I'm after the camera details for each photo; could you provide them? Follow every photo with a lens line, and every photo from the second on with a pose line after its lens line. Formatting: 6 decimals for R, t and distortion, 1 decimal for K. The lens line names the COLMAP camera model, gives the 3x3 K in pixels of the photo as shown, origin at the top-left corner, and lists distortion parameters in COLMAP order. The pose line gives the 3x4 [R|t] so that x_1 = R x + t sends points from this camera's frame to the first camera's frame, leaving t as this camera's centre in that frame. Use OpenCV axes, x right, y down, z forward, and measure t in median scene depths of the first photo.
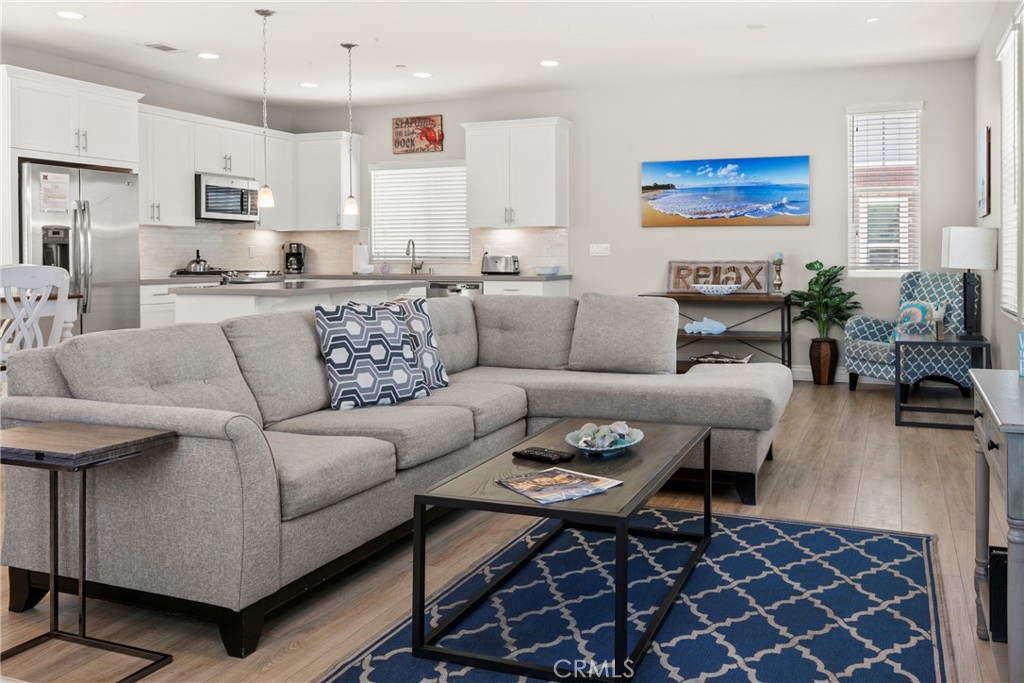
lens RADIAL K [[839.6, 0, 585.4], [0, 839.6, 262.9], [0, 0, 1]] dist [-0.003394, -0.001740]
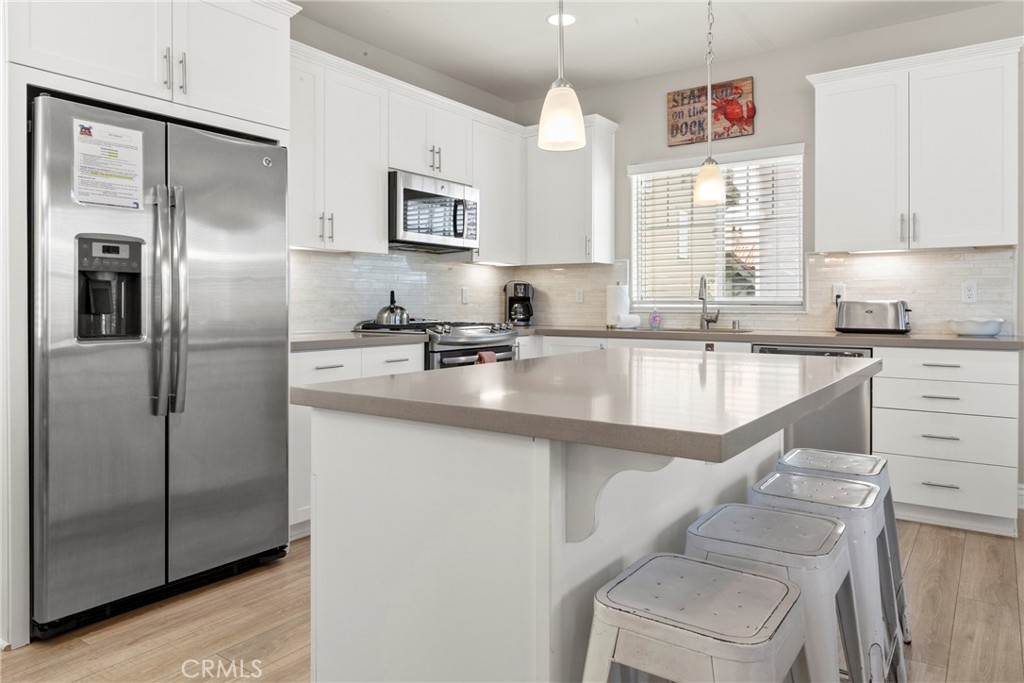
lens RADIAL K [[674.3, 0, 526.1], [0, 674.3, 303.7], [0, 0, 1]] dist [-0.003379, -0.002355]
pose [[0.968278, 0.001789, -0.249869, -0.227777], [-0.003967, 0.999958, -0.008212, -0.001993], [0.249844, 0.008942, 0.968245, 0.512298]]
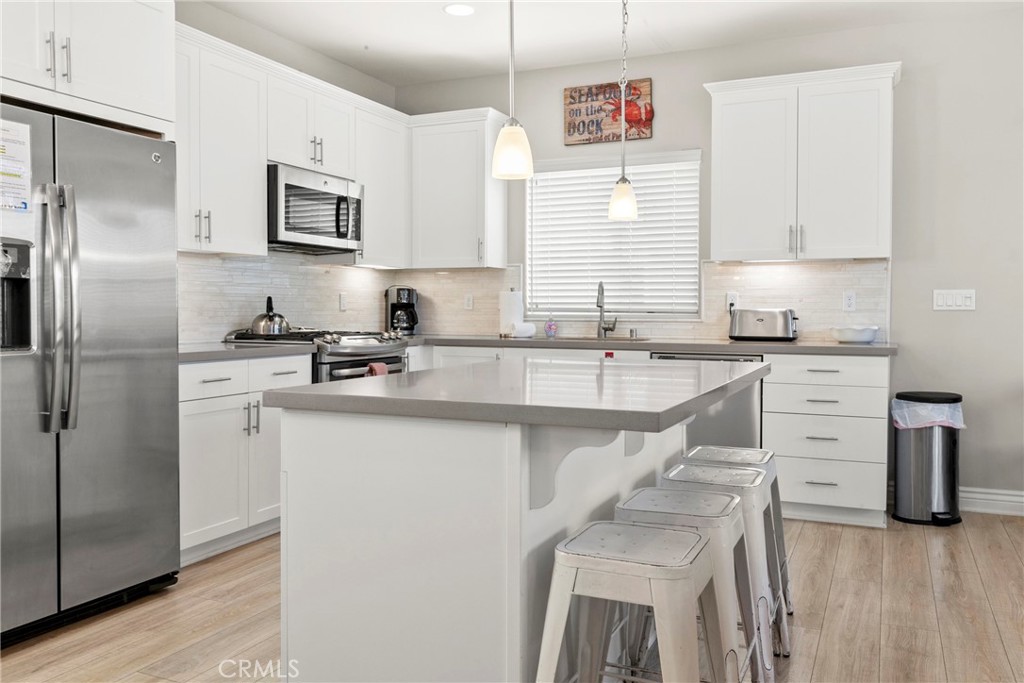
lens RADIAL K [[807.9, 0, 527.1], [0, 807.9, 324.1], [0, 0, 1]] dist [0.002328, -0.004147]
pose [[0.998024, 0.005283, -0.062612, -0.243423], [-0.004696, 0.999944, 0.009521, -0.002849], [0.062659, -0.009208, 0.997993, 0.441097]]
